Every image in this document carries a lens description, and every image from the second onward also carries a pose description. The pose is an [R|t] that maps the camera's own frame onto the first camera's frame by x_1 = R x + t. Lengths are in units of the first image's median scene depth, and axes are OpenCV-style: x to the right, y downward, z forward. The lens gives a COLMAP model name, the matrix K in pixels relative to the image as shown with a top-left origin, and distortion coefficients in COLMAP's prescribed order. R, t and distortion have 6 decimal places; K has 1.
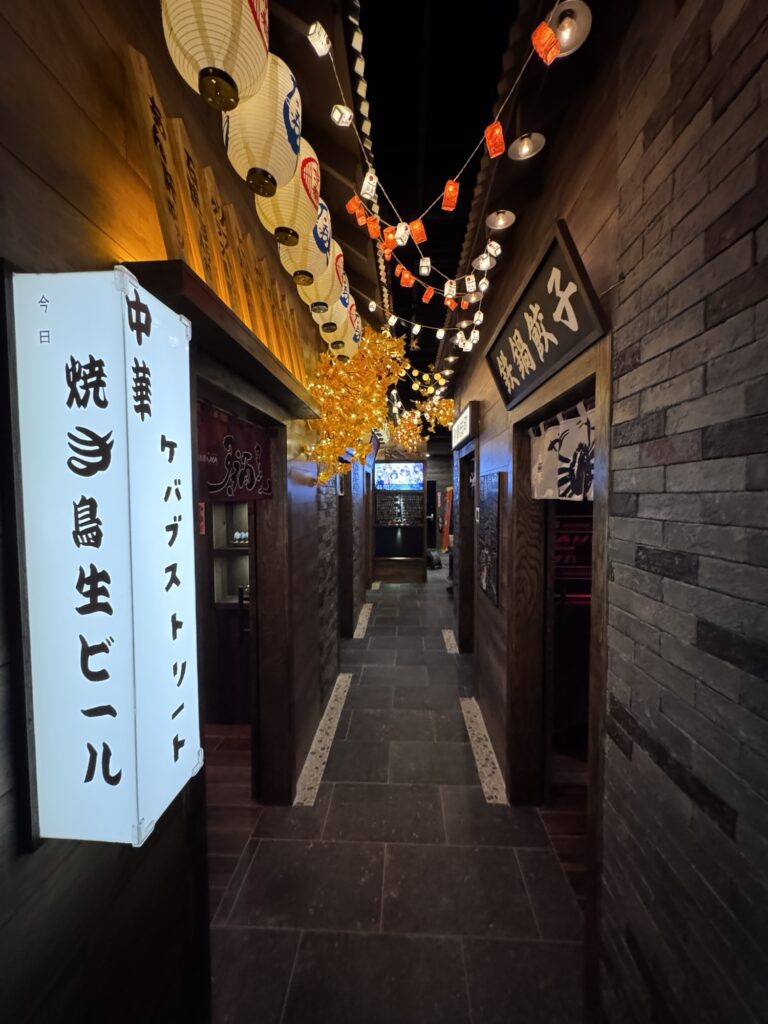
lens RADIAL K [[410.4, 0, 383.8], [0, 410.4, 512.7], [0, 0, 1]] dist [-0.000305, -0.000009]
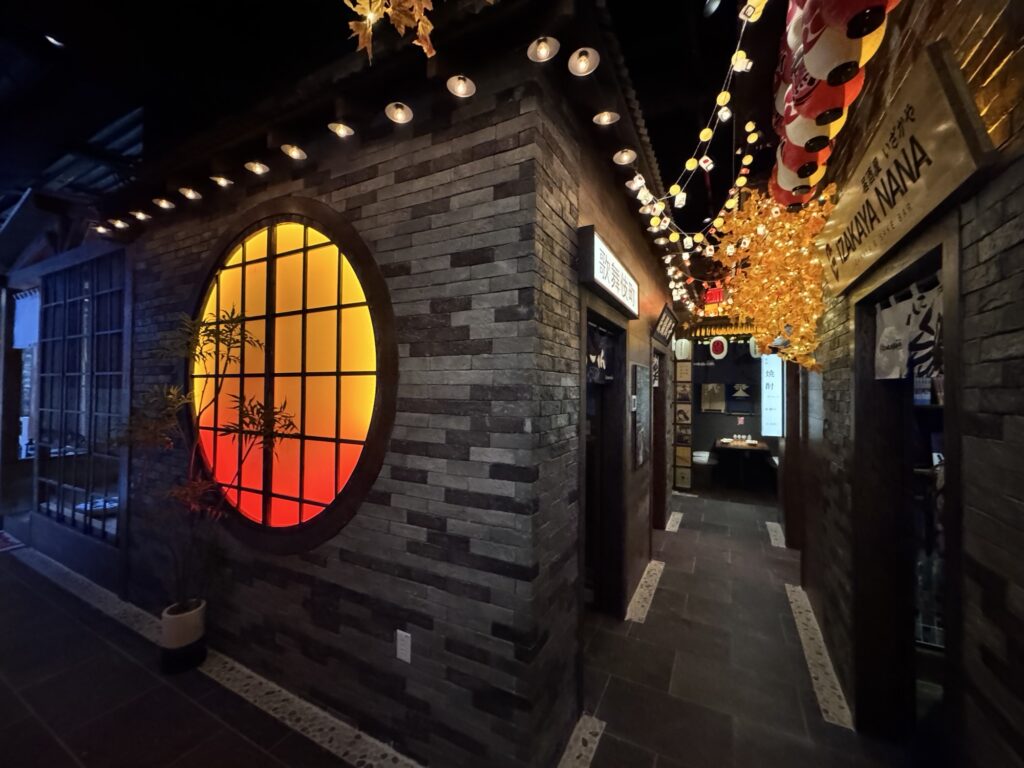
lens RADIAL K [[410.4, 0, 512.6], [0, 410.4, 385.5], [0, 0, 1]] dist [-0.000305, -0.000009]
pose [[-0.907555, 0.002669, 0.419924, 0.080106], [0.013774, 0.999631, 0.023416, -0.062906], [-0.419707, 0.027035, -0.907257, 2.068765]]
